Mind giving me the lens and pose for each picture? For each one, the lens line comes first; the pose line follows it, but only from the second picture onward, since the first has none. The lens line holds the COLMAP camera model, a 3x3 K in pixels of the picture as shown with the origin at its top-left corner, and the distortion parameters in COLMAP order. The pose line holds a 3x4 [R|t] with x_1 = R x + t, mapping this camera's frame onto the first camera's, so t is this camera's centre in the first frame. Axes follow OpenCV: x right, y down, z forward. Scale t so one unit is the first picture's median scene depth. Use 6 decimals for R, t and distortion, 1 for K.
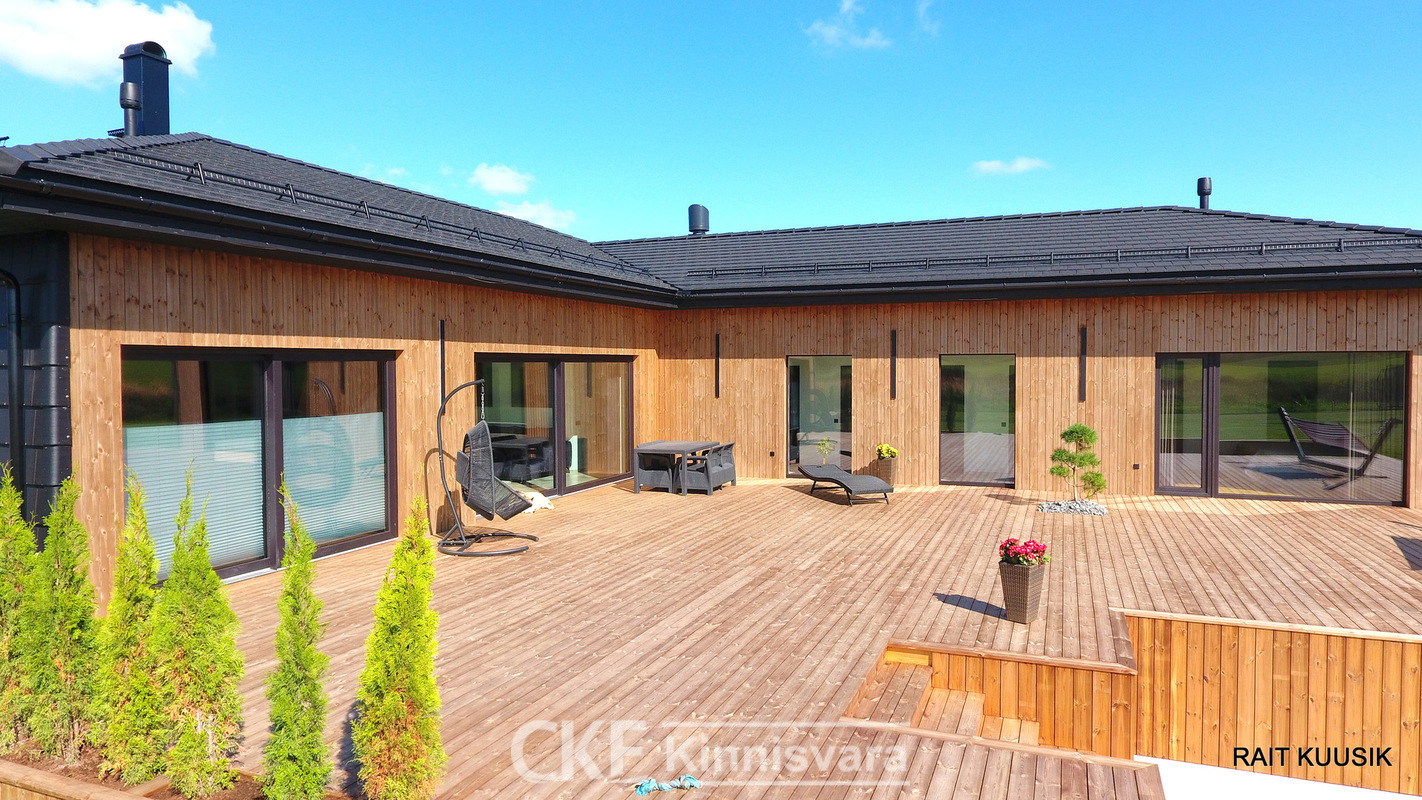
lens RADIAL K [[866.8, 0, 721.3], [0, 866.8, 393.5], [0, 0, 1]] dist [0.005246, 0.001086]
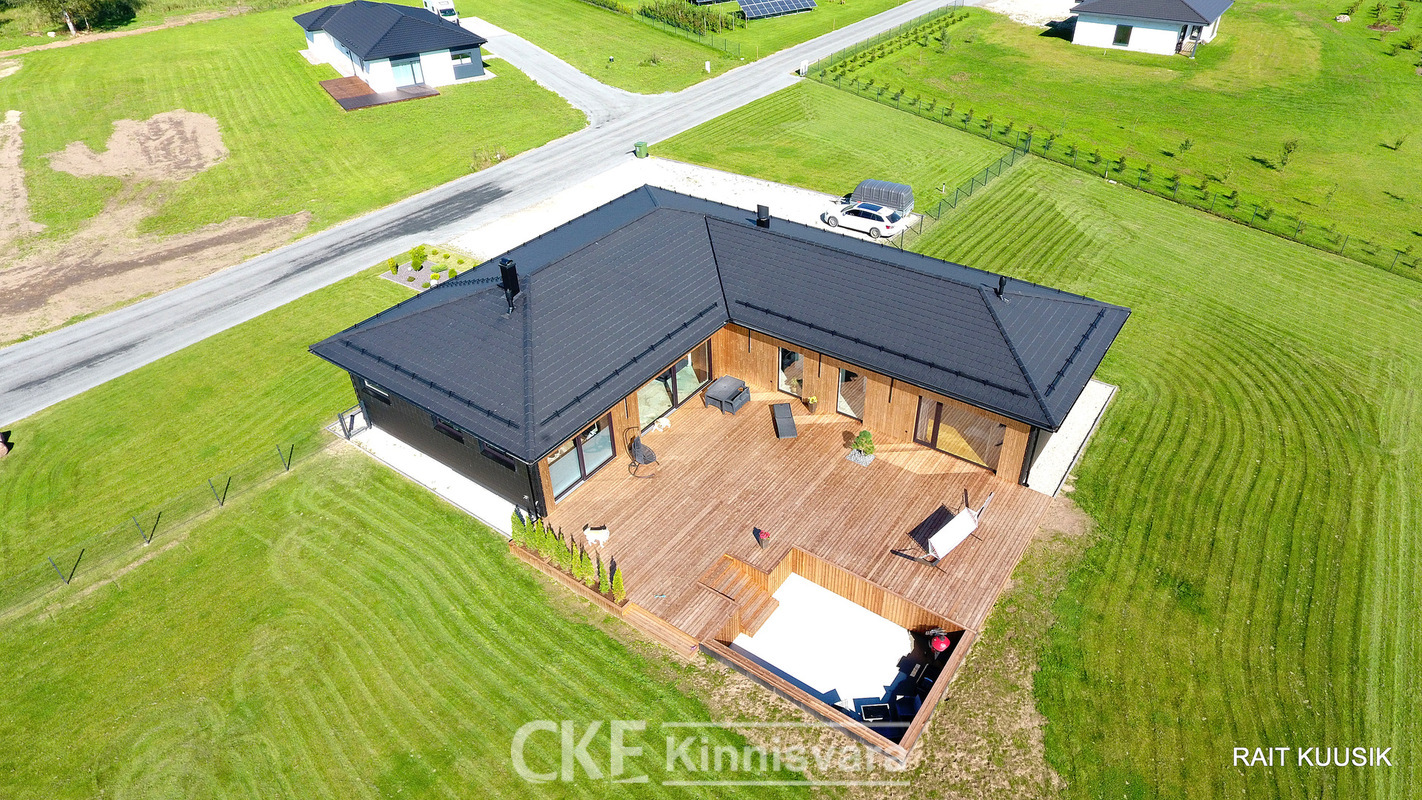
lens RADIAL K [[820.9, 0, 711.0], [0, 820.9, 400.0], [0, 0, 1]] dist [-0.002740, -0.000967]
pose [[0.967619, 0.124561, -0.219540, 0.438141], [0.018304, 0.832844, 0.553205, -1.232225], [0.251751, -0.539310, 0.803596, -0.891365]]
